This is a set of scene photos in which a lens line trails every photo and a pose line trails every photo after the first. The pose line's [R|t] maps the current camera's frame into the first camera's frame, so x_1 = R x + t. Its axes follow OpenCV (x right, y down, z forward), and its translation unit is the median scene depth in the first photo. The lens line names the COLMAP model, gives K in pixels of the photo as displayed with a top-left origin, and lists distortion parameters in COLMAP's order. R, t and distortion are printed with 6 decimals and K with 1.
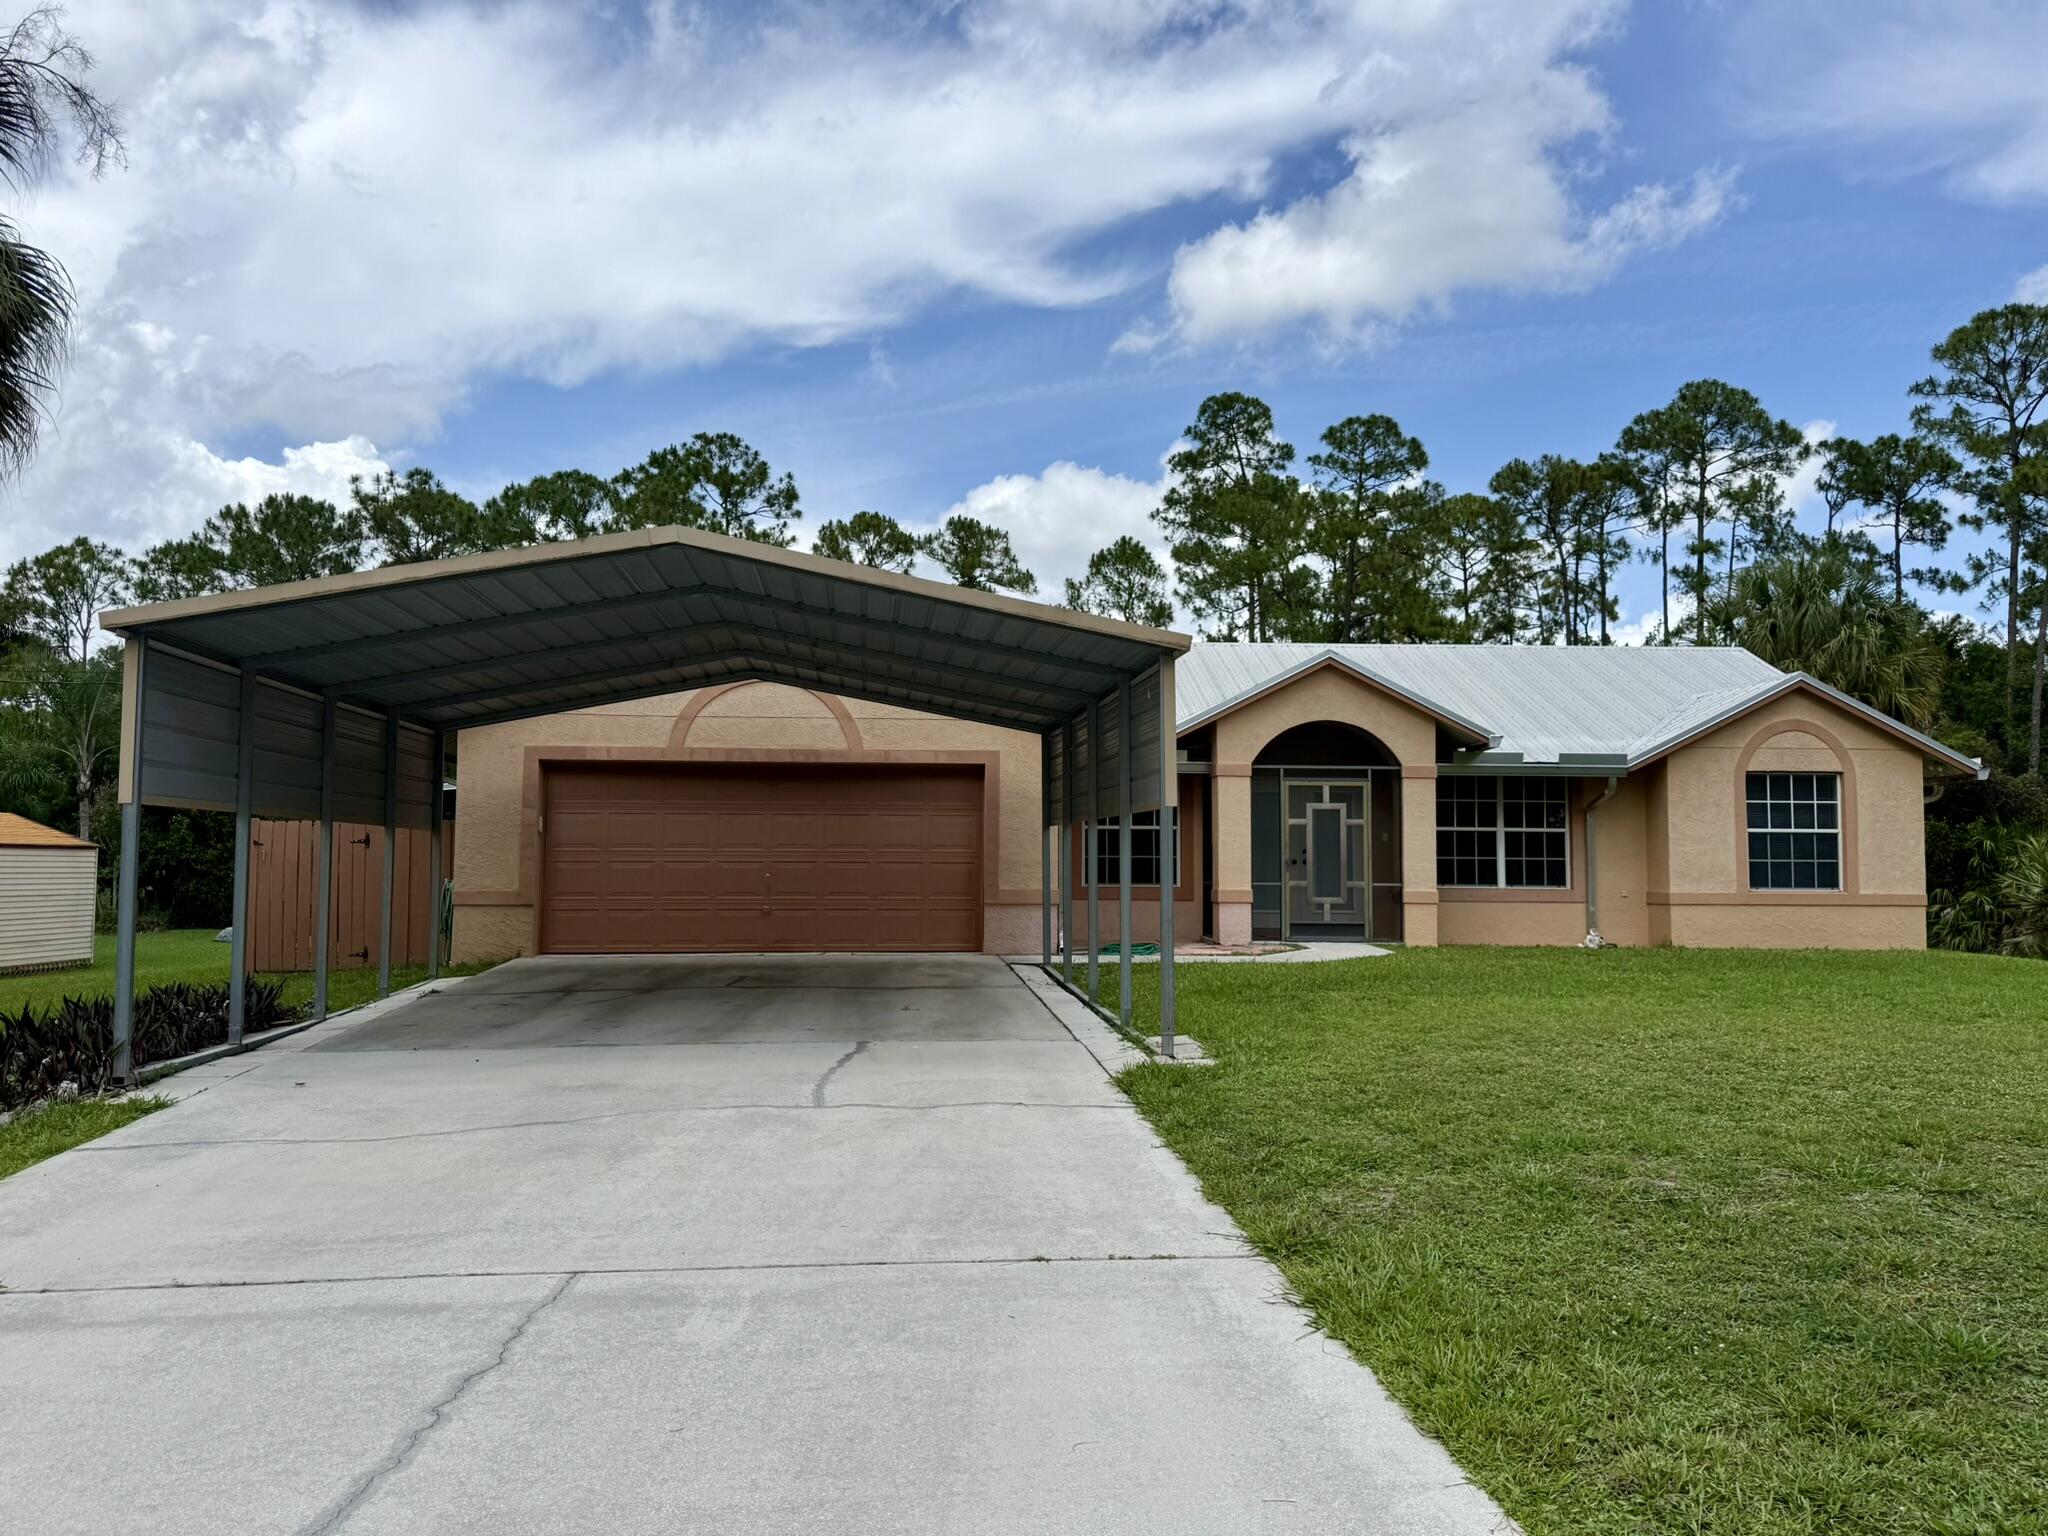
lens RADIAL K [[1400.6, 0, 1035.8], [0, 1400.6, 774.9], [0, 0, 1]] dist [0.115877, -0.172134]
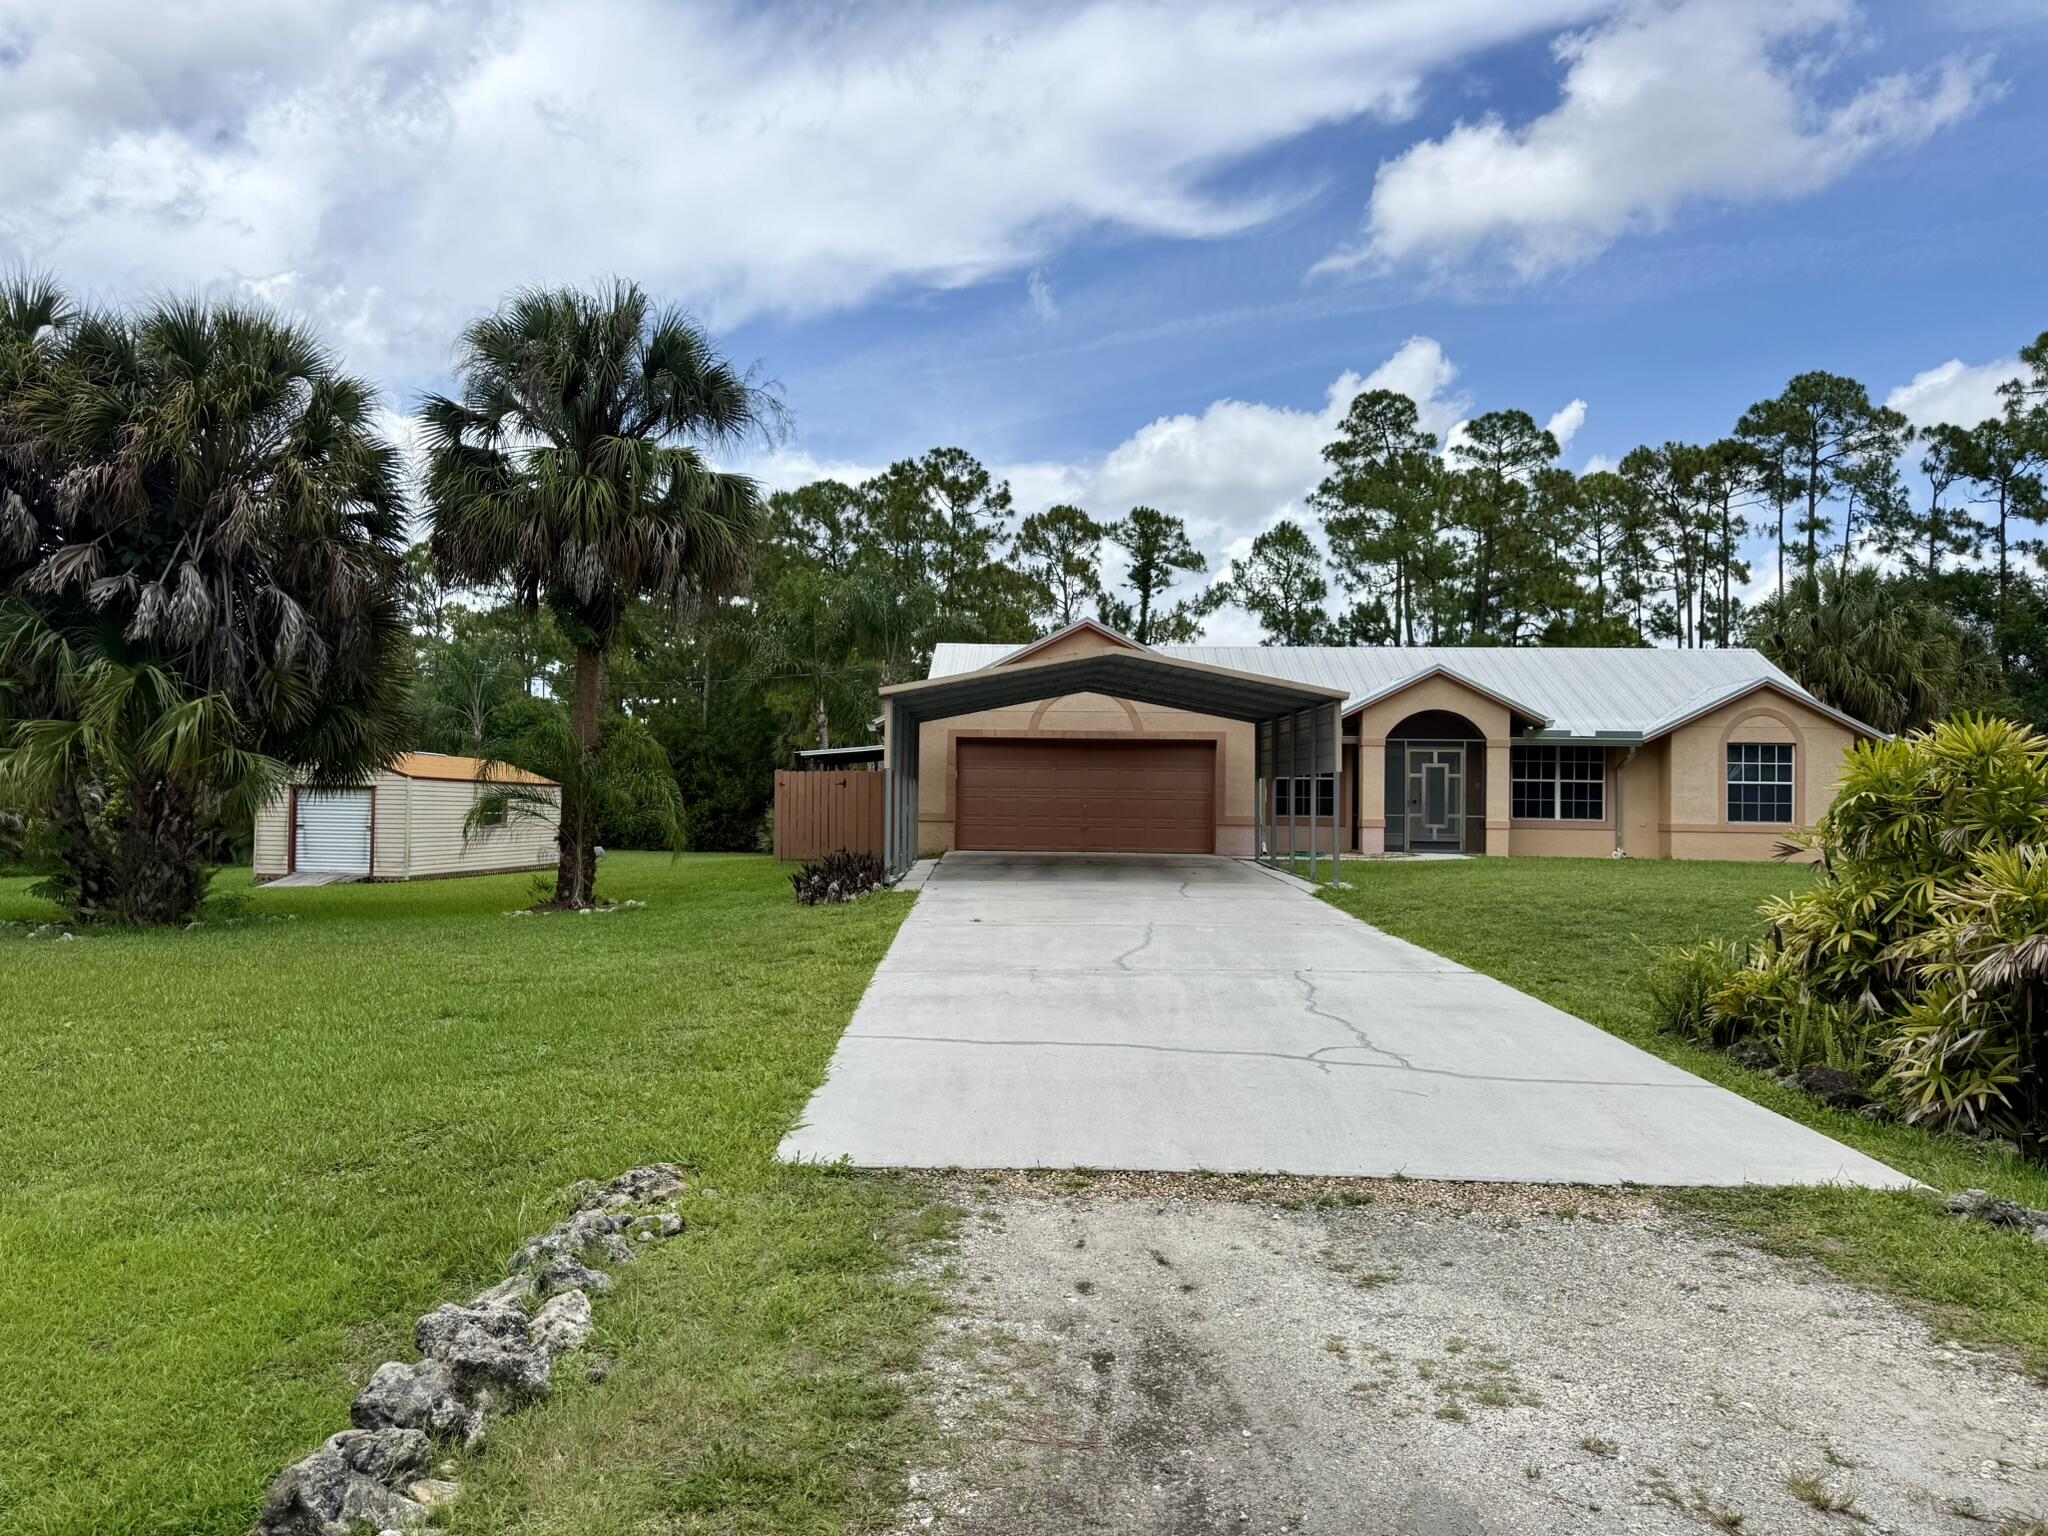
lens RADIAL K [[1400.6, 0, 1035.8], [0, 1400.6, 774.9], [0, 0, 1]] dist [0.115877, -0.172134]
pose [[0.994968, 0.006190, -0.100002, -0.023185], [-0.002149, 0.999179, 0.040466, -0.009098], [0.100170, -0.040047, 0.994164, -0.181836]]
